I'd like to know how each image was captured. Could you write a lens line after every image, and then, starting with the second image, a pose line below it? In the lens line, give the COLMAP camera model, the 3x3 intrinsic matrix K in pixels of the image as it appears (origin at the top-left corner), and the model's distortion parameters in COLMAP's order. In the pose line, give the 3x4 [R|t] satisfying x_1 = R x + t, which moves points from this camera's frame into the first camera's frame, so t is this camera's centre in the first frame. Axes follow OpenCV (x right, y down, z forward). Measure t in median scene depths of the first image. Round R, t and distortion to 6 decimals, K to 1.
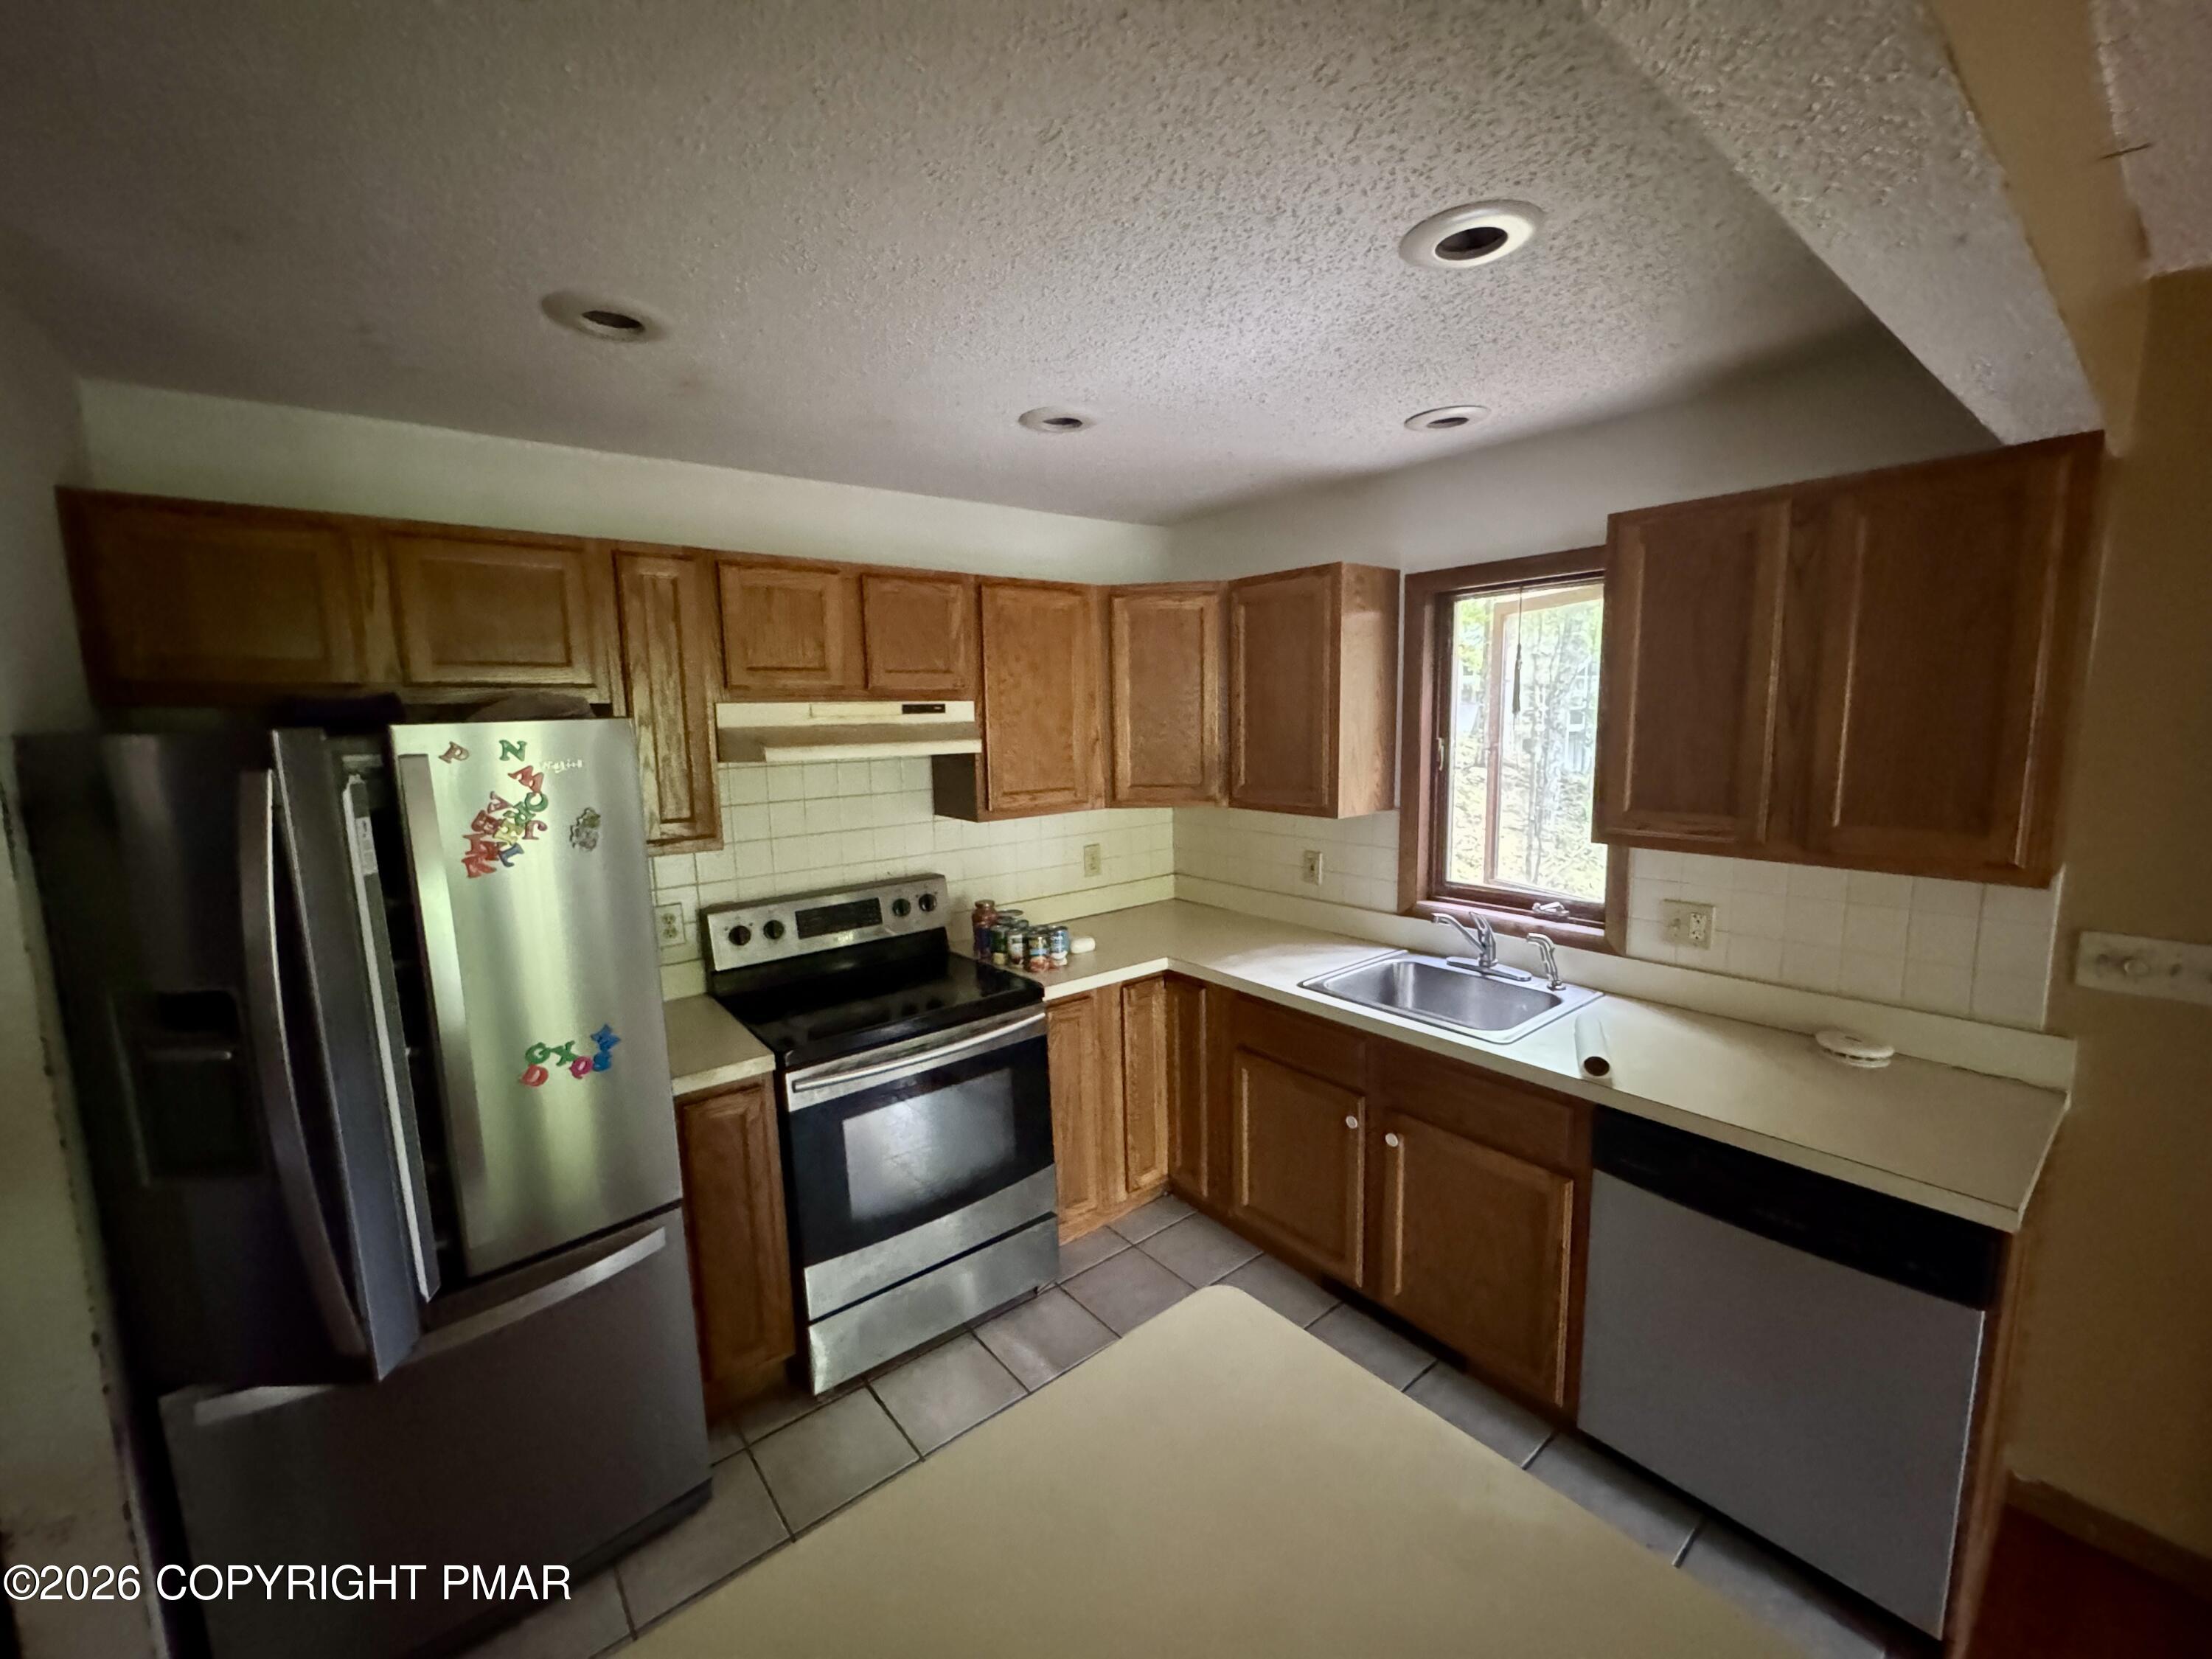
lens RADIAL K [[882.9, 0, 1106.4], [0, 882.9, 830.1], [0, 0, 1]] dist [-0.004665, 0.000614]
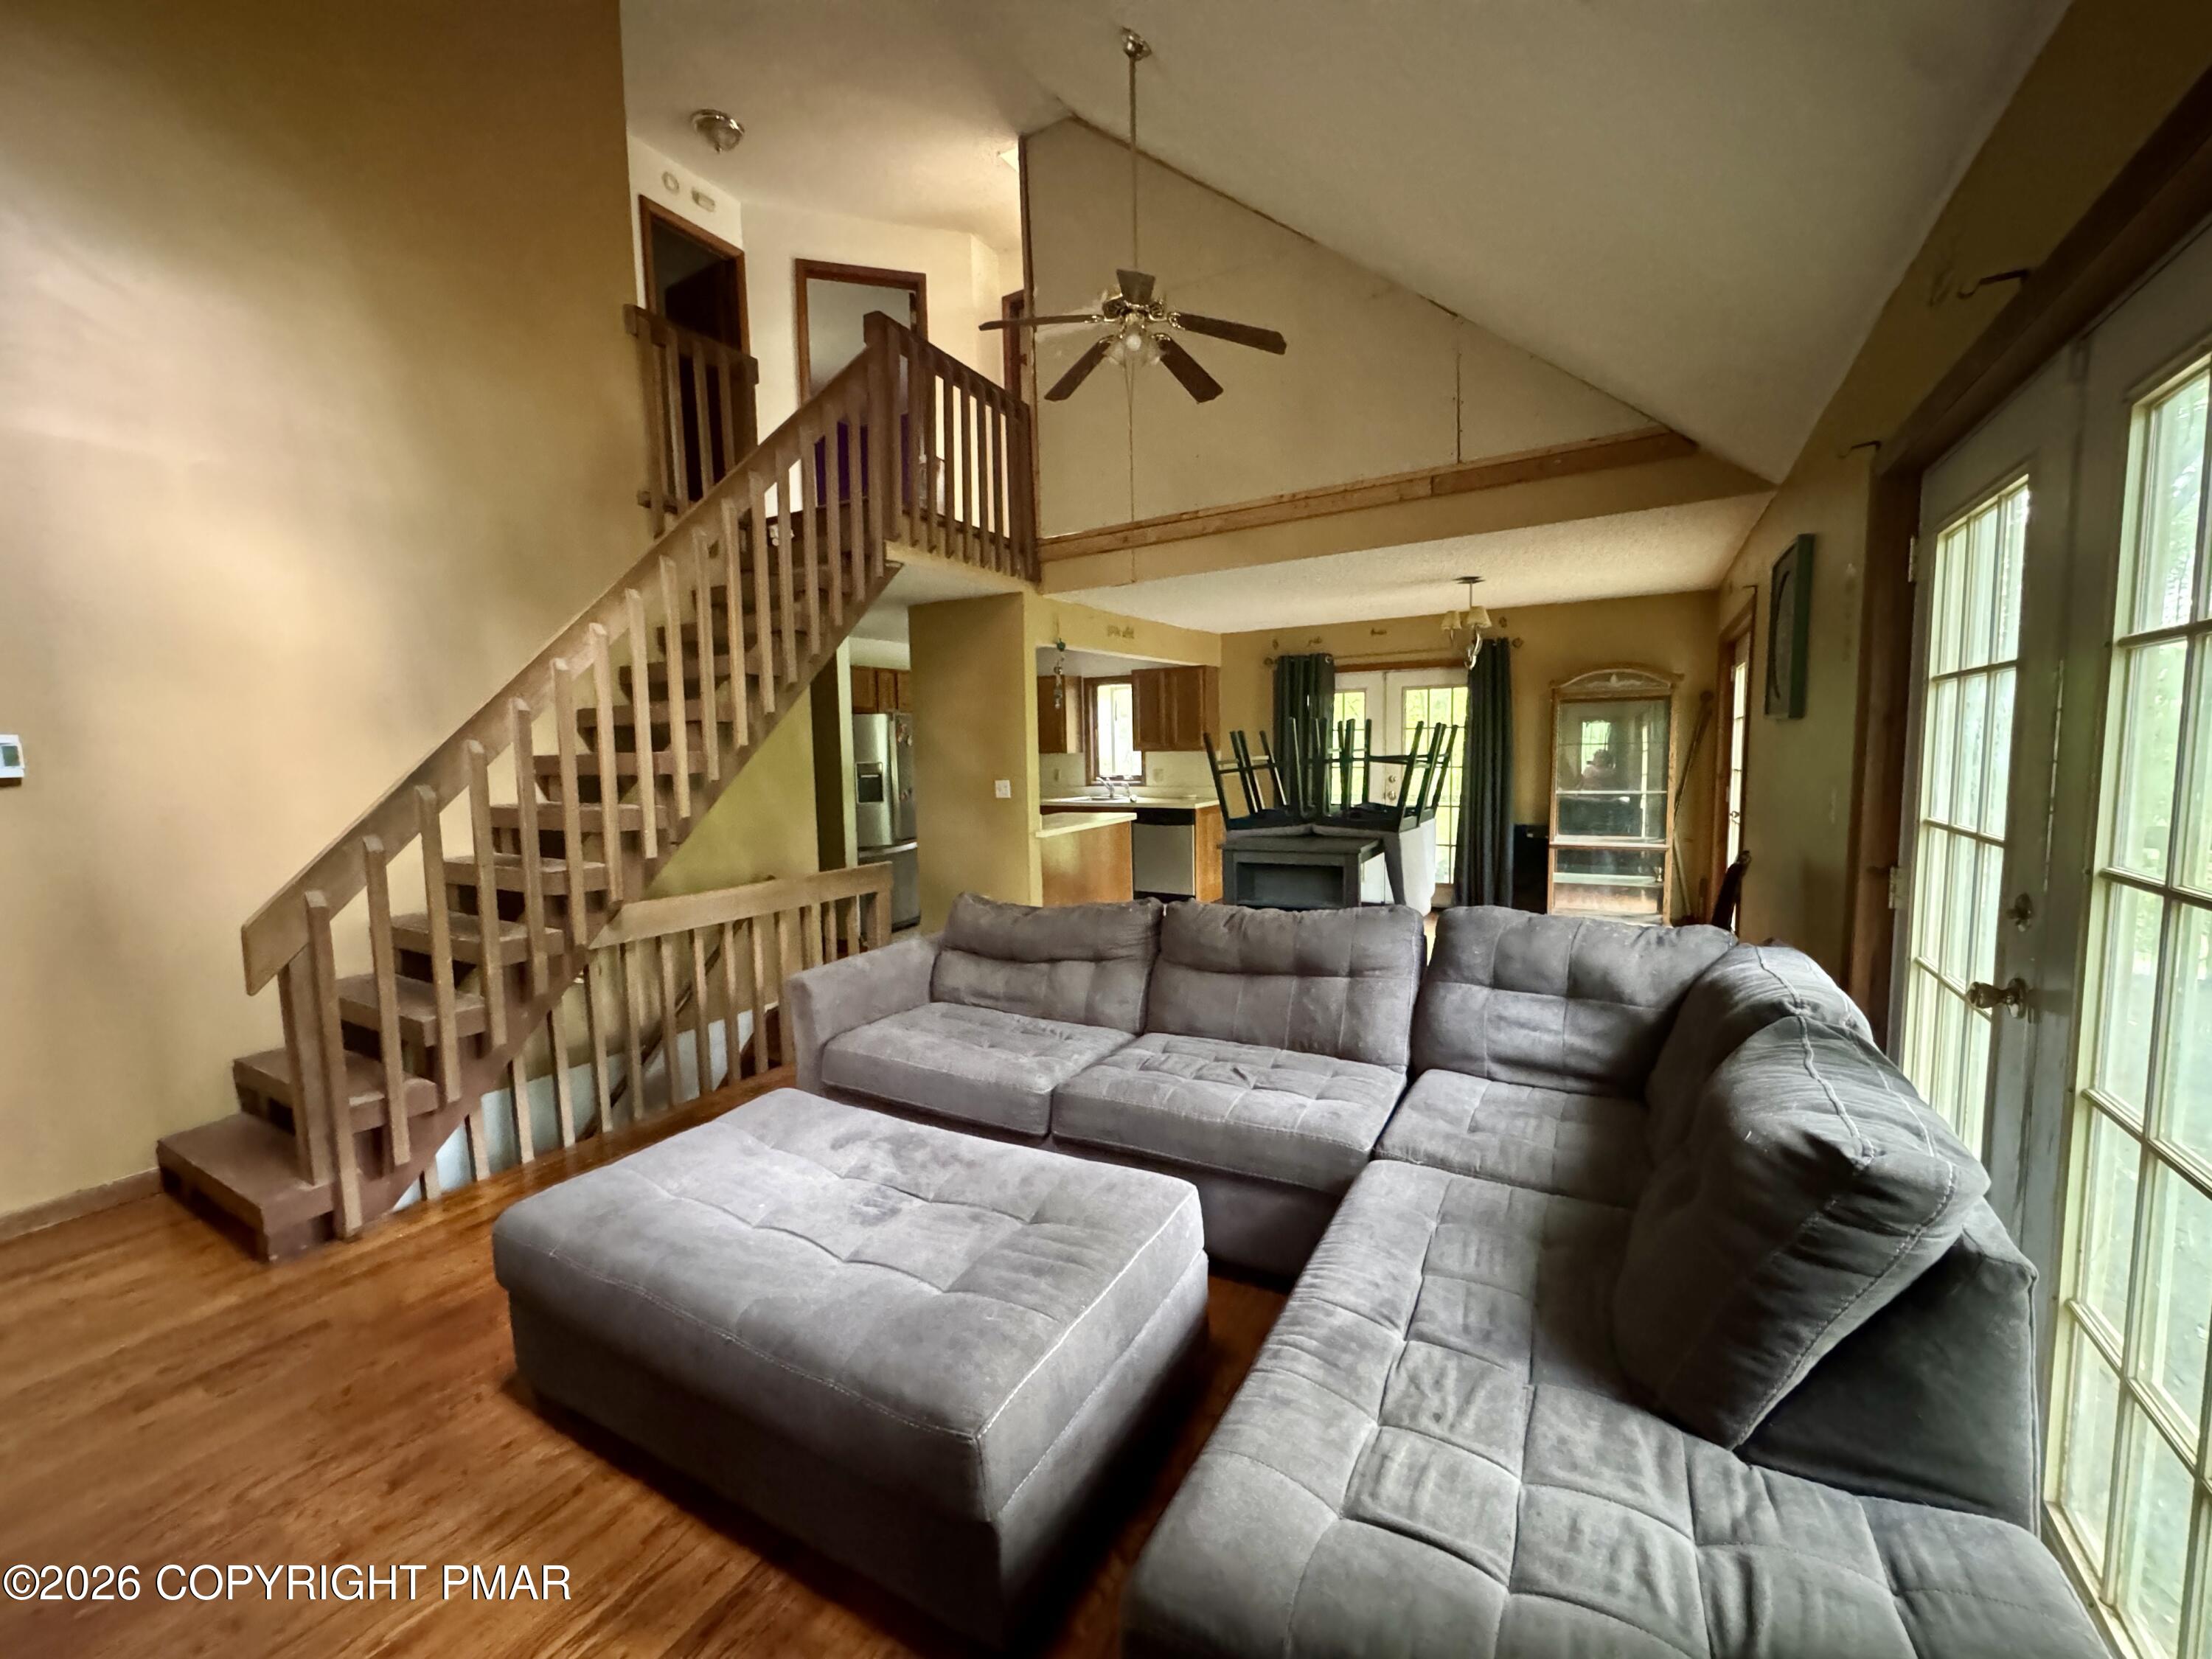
lens RADIAL K [[882.9, 0, 1113.5], [0, 882.9, 825.9], [0, 0, 1]] dist [-0.004665, 0.000614]
pose [[0.933993, -0.030775, 0.355964, -0.739948], [0.048940, 0.997913, -0.042136, 0.400664], [-0.353924, 0.056775, 0.933549, -2.073122]]
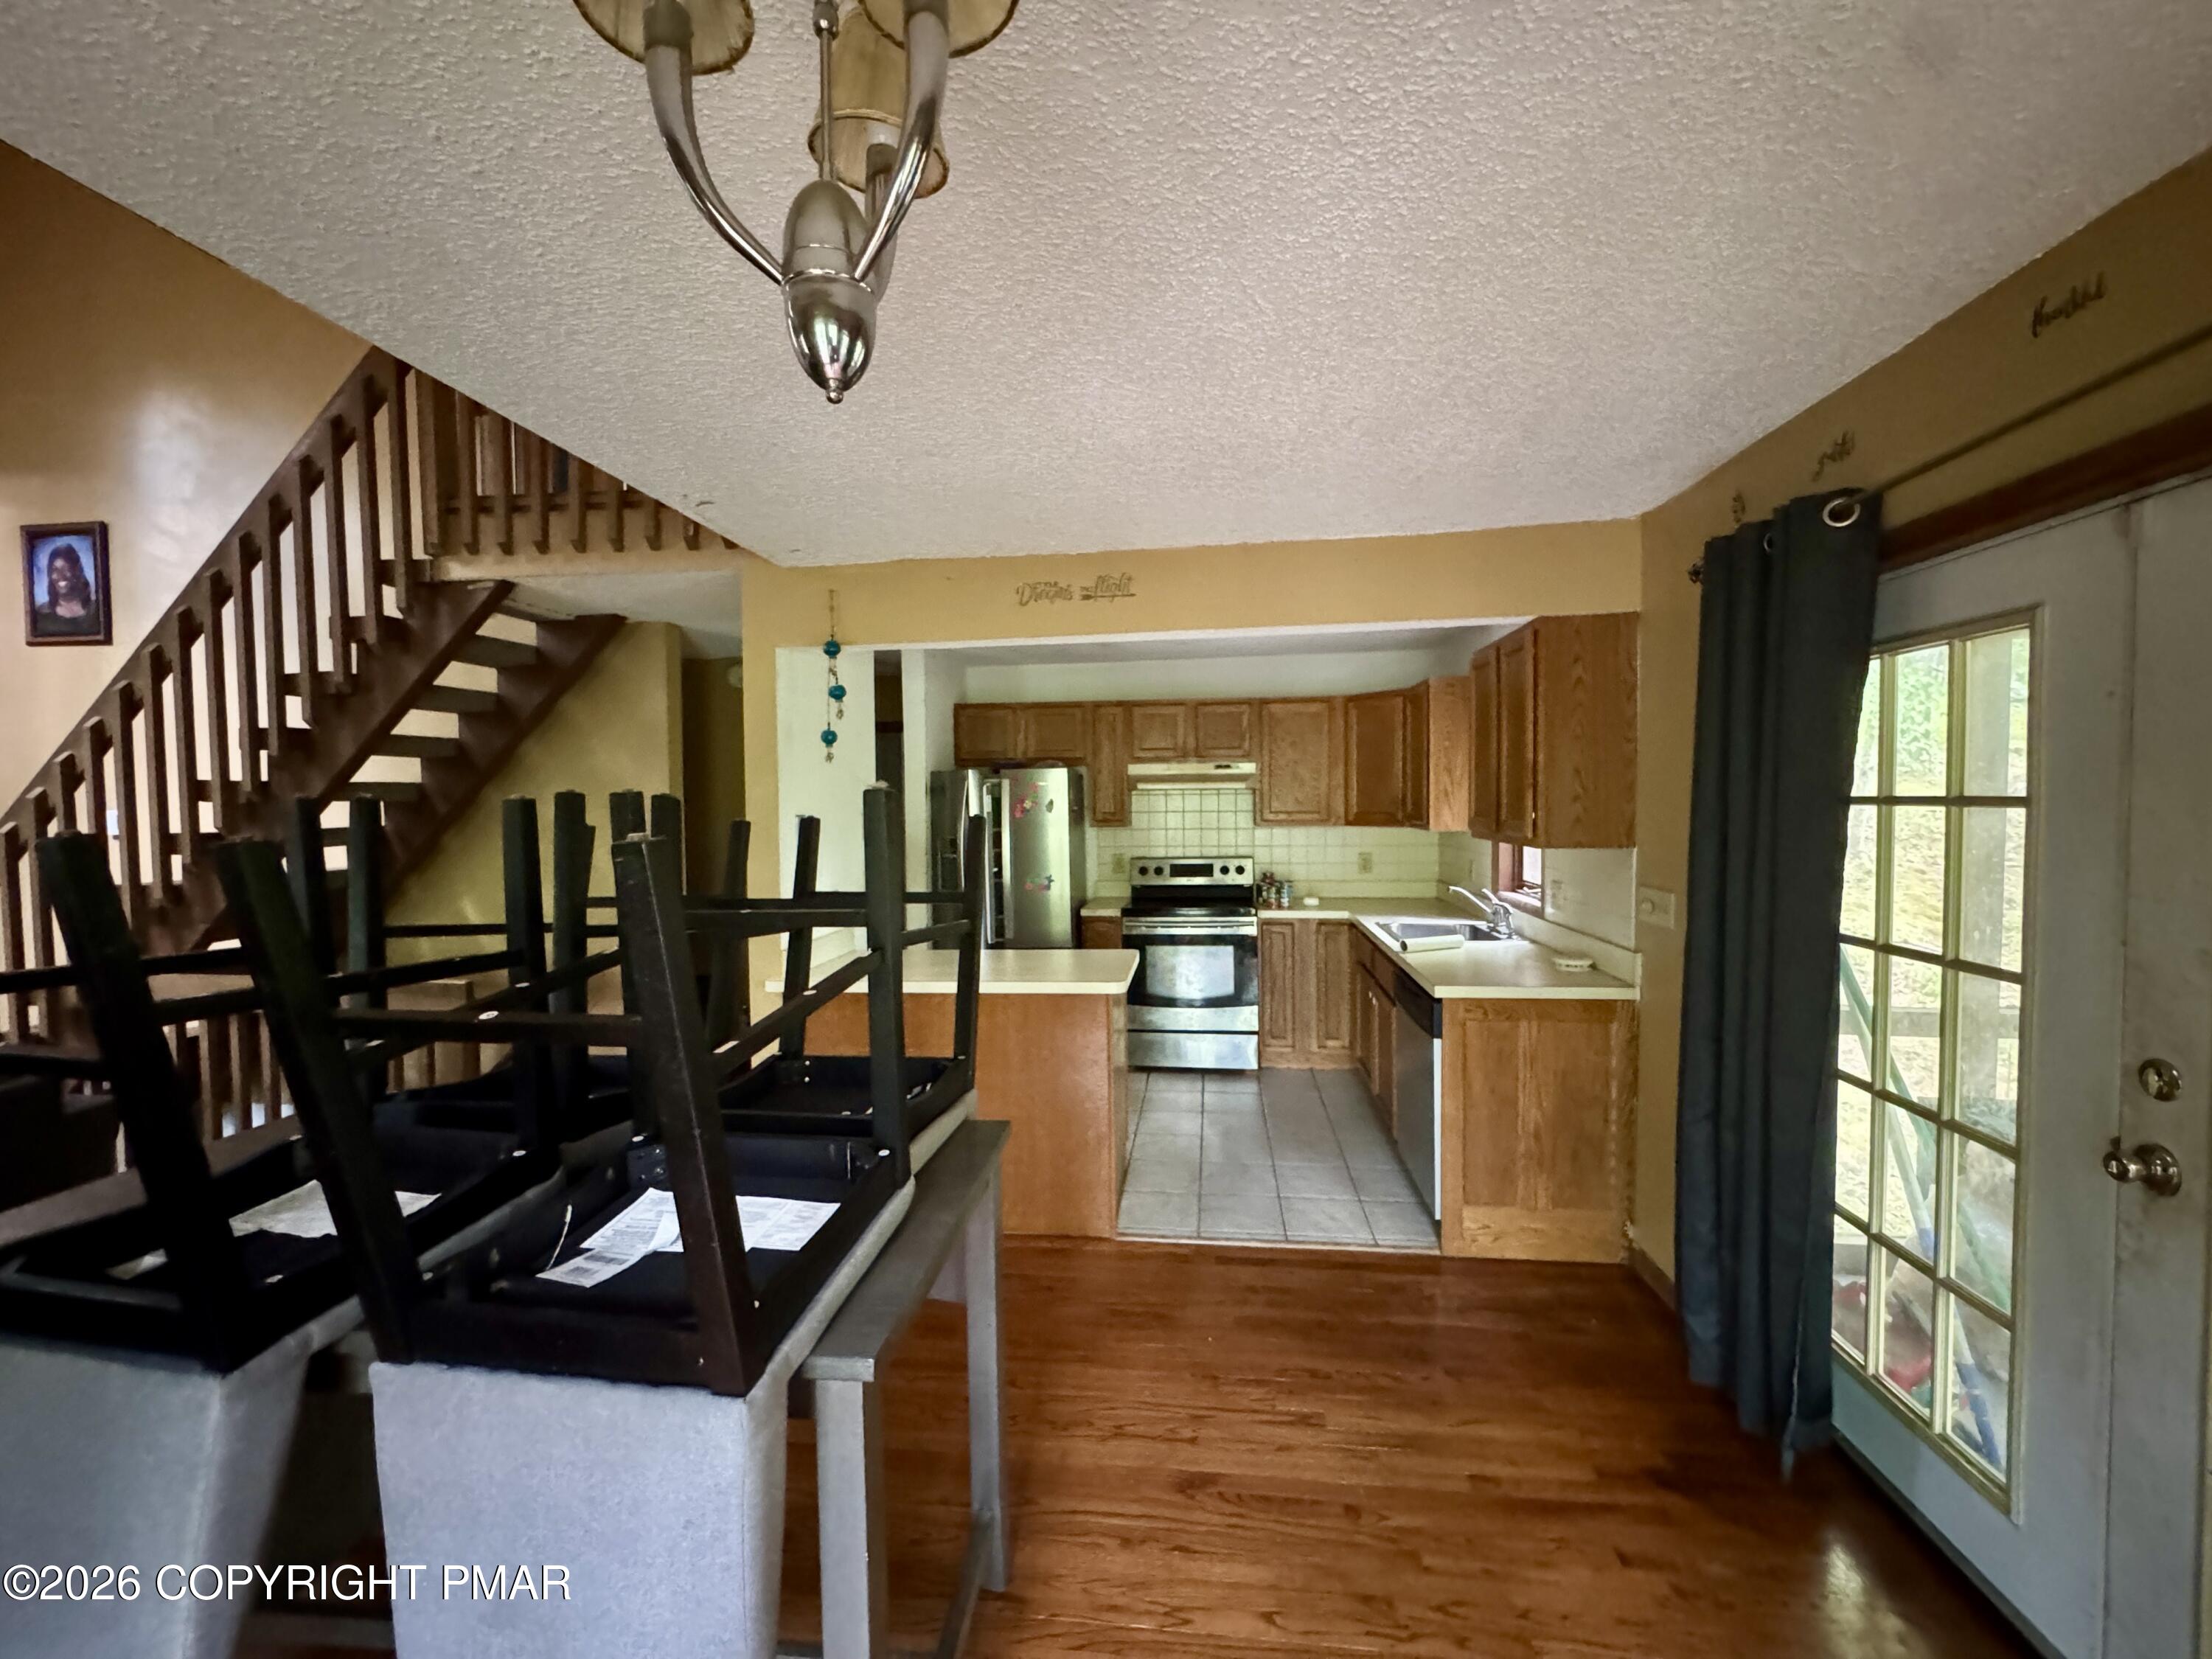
lens RADIAL K [[882.9, 0, 1101.6], [0, 882.9, 829.8], [0, 0, 1]] dist [-0.004665, 0.000614]
pose [[0.700577, 0.039989, -0.712456, 1.010314], [-0.099380, 0.994166, -0.041921, 0.115221], [0.706623, 0.100172, 0.700464, -0.578677]]
